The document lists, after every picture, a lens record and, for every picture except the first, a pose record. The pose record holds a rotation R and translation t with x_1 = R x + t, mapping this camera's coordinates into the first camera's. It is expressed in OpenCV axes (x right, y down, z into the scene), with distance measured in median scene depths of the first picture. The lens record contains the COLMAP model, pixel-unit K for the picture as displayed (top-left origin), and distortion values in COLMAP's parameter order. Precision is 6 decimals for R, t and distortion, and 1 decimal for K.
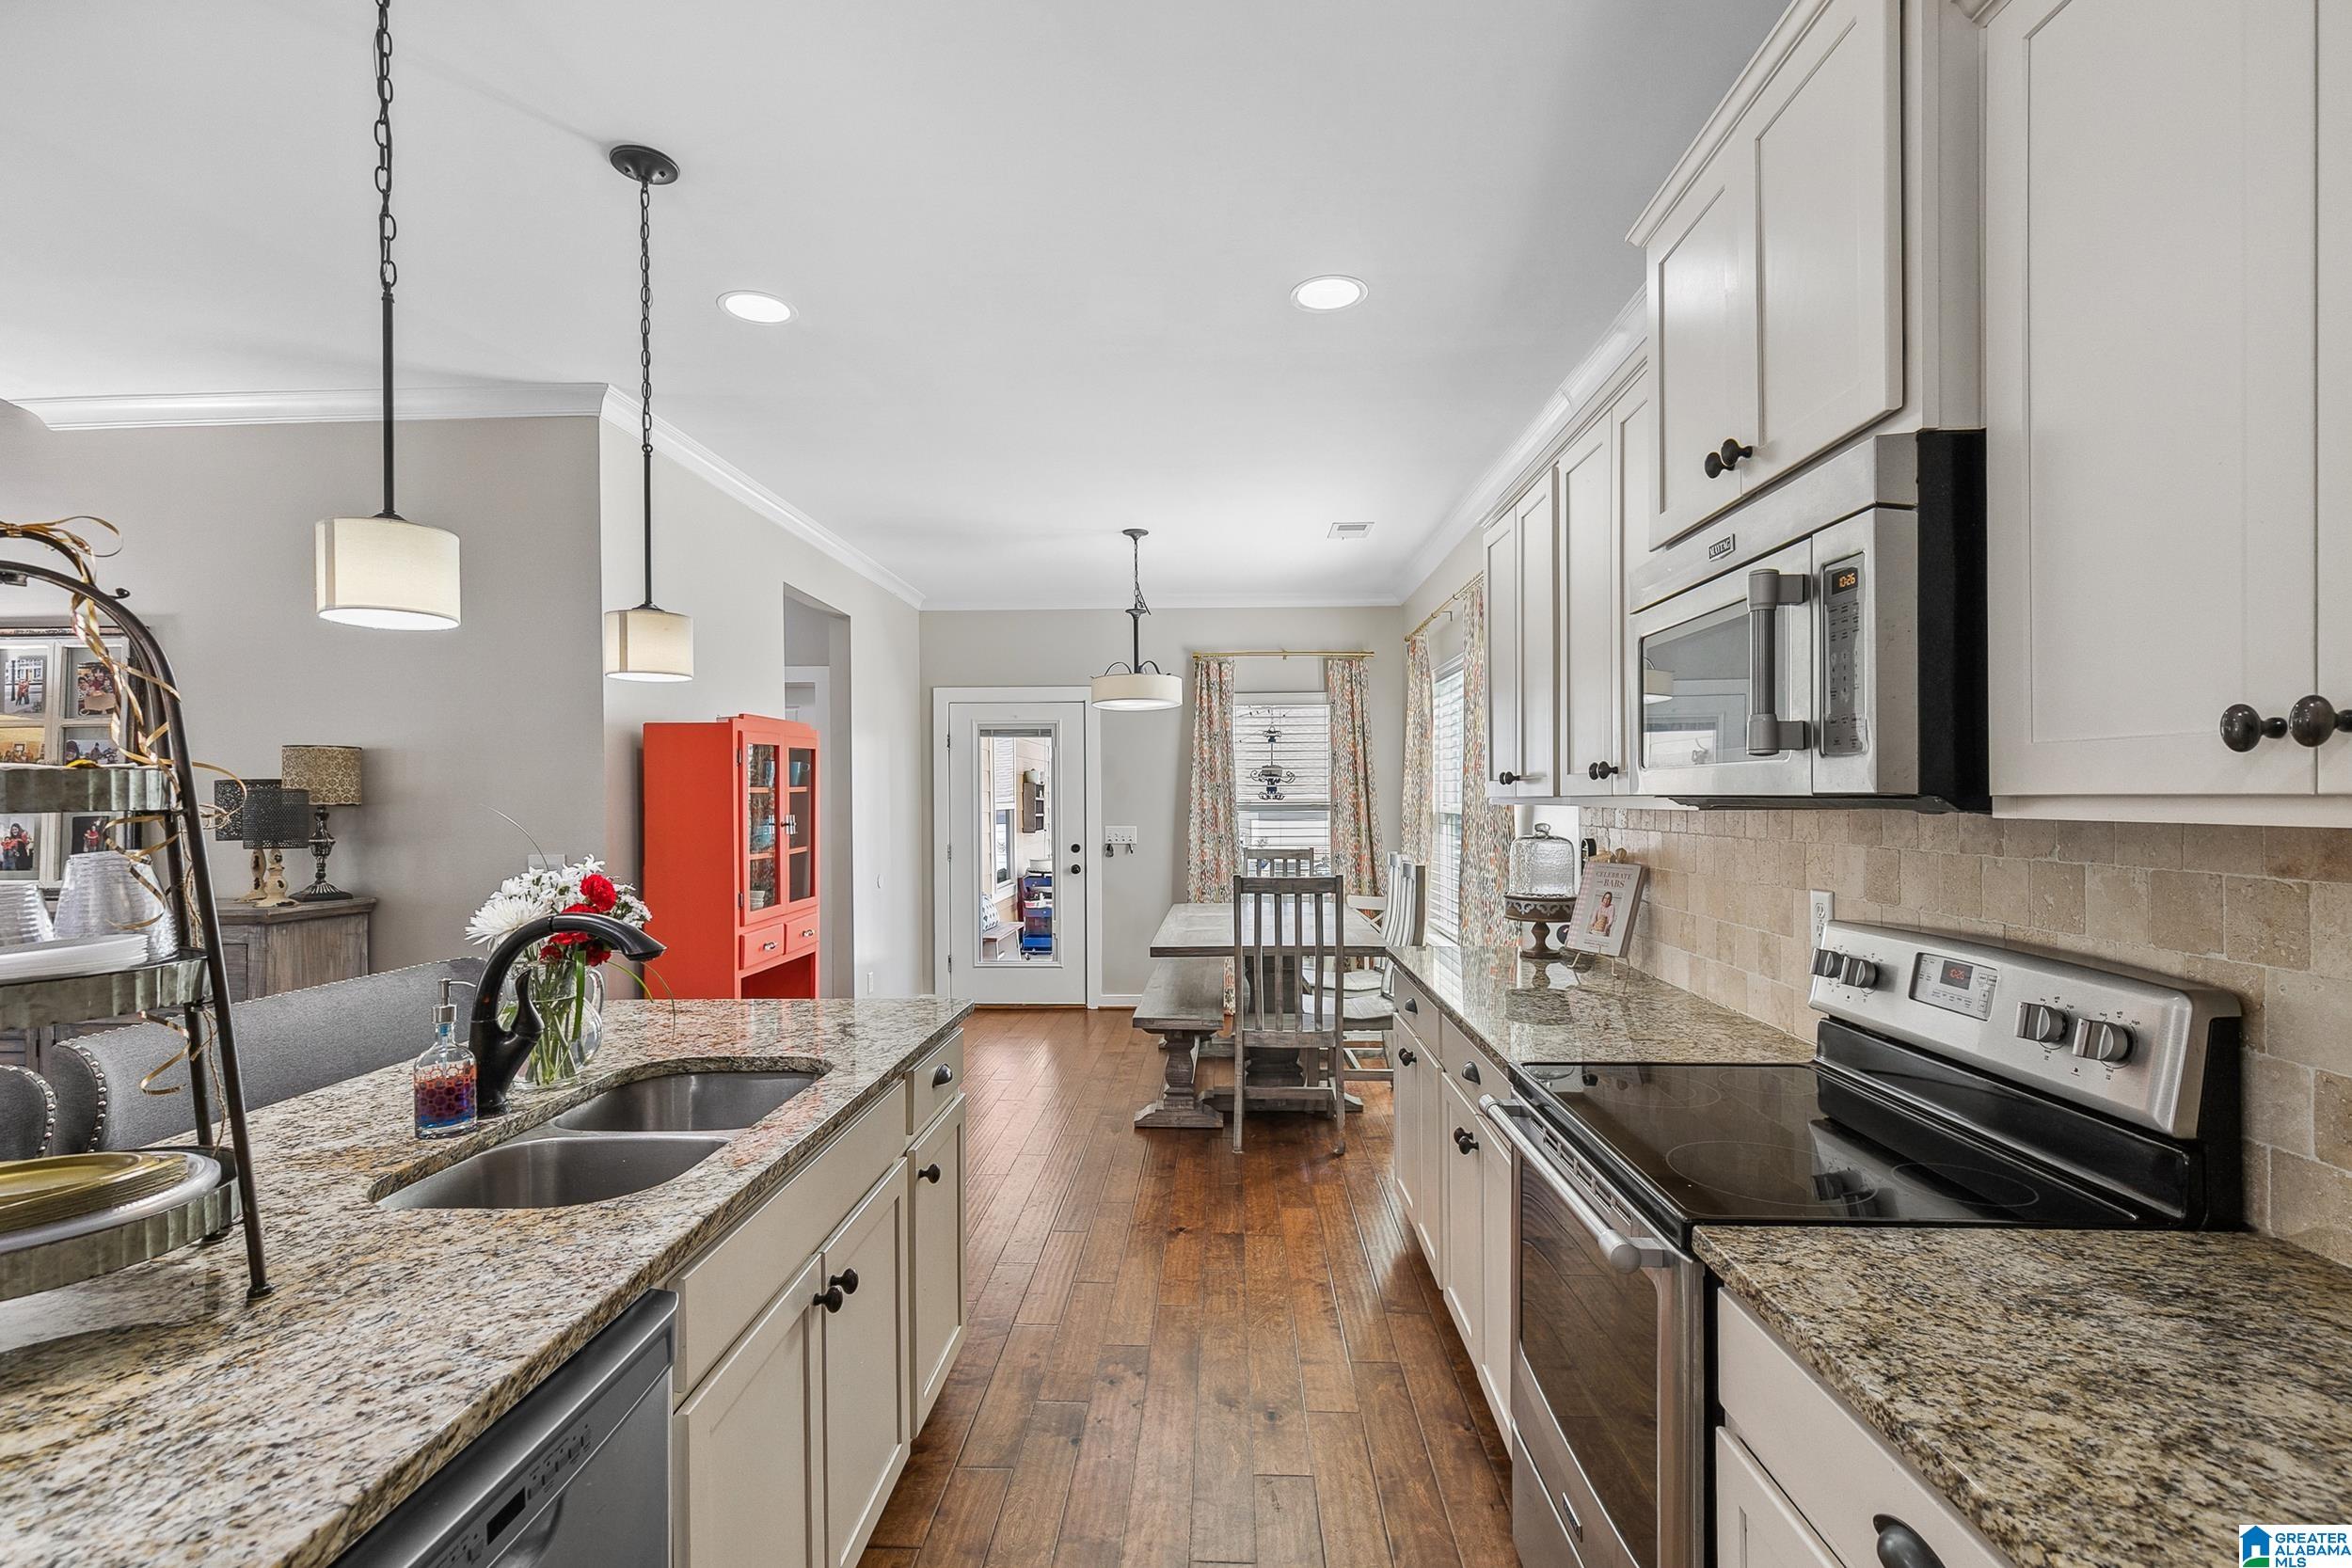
lens RADIAL K [[1063.4, 0, 1170.7], [0, 1063.4, 792.4], [0, 0, 1]] dist [0.004361, 0.000423]
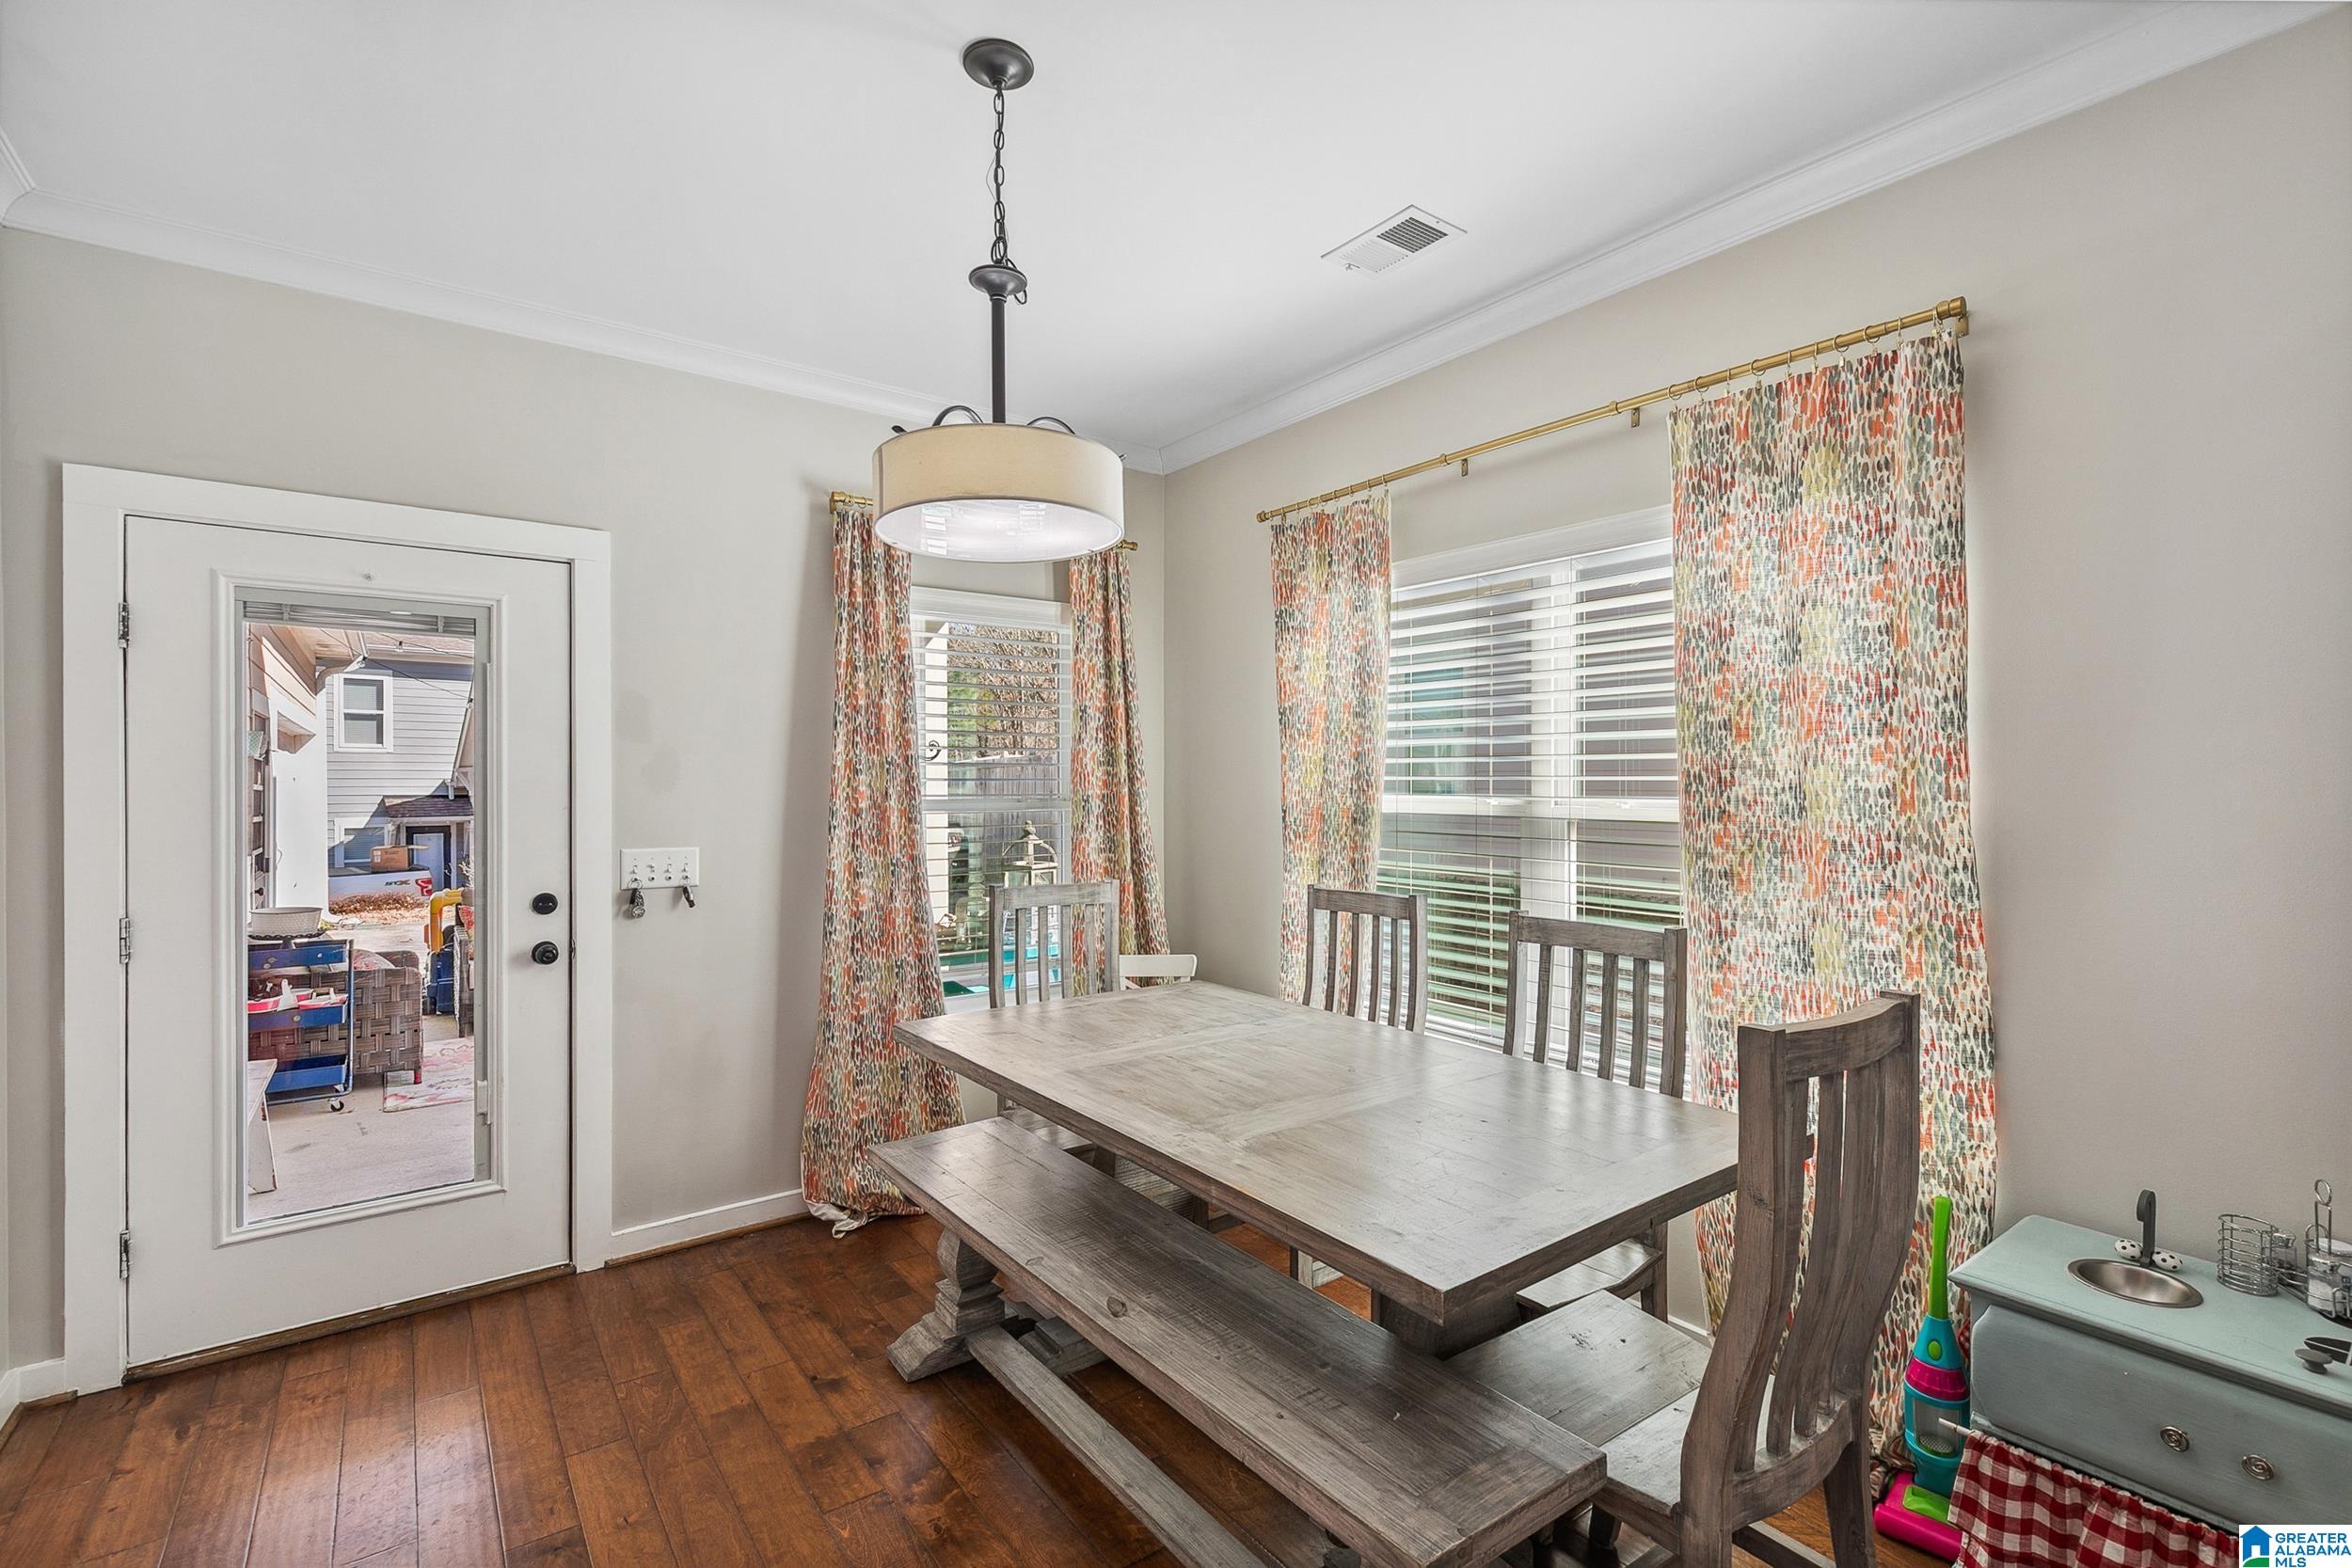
lens RADIAL K [[1063.4, 0, 1180.5], [0, 1063.4, 775.9], [0, 0, 1]] dist [0.004361, 0.000423]
pose [[0.773060, 0.008367, 0.634278, -0.164791], [-0.003529, 0.999954, -0.008889, 0.004317], [-0.634324, 0.004633, 0.773054, 0.511989]]
